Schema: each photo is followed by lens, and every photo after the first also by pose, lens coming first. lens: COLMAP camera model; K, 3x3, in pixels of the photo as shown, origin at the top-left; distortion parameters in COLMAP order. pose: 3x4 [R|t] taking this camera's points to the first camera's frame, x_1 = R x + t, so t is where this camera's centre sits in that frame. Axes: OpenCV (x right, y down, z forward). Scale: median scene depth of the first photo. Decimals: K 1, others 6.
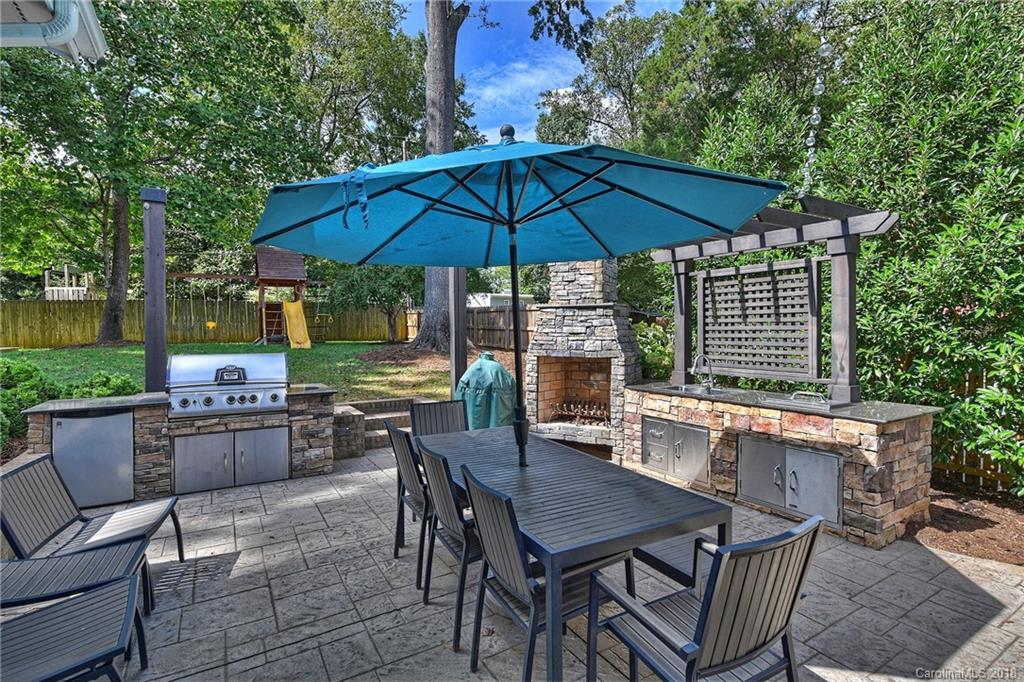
lens RADIAL K [[506.8, 0, 512.7], [0, 506.8, 335.1], [0, 0, 1]] dist [-0.001404, -0.000025]
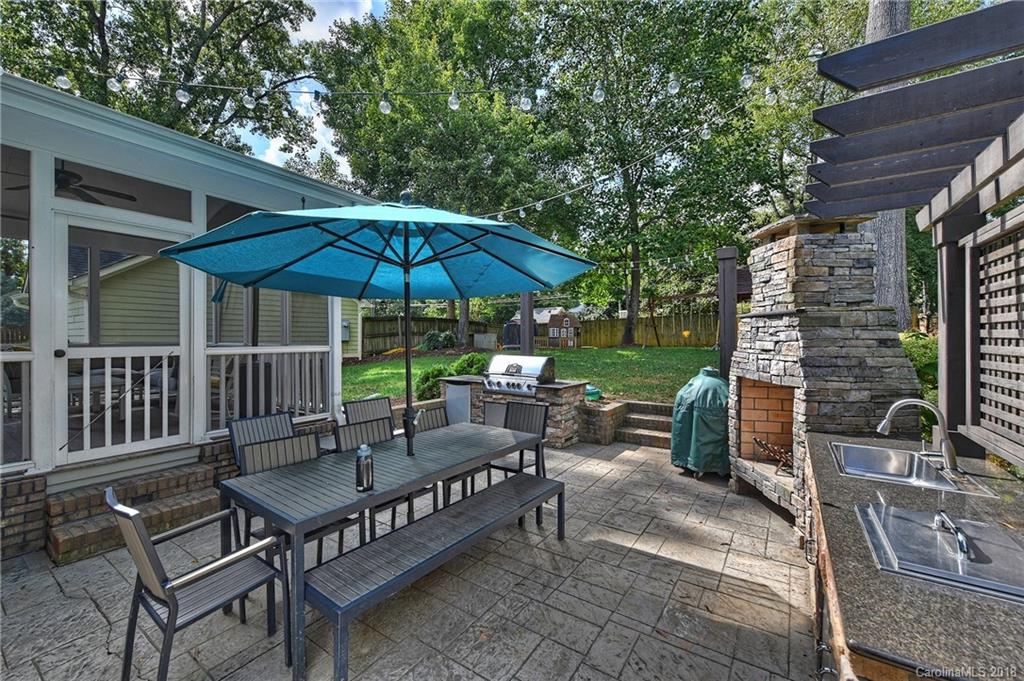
lens RADIAL K [[412.1, 0, 512.0], [0, 412.1, 340.5], [0, 0, 1]] dist [0.002492, 0.000278]
pose [[0.416739, 0.013193, -0.908930, 0.530198], [-0.011300, 0.999893, 0.009333, -0.019492], [0.908956, 0.006382, 0.416843, 0.404346]]
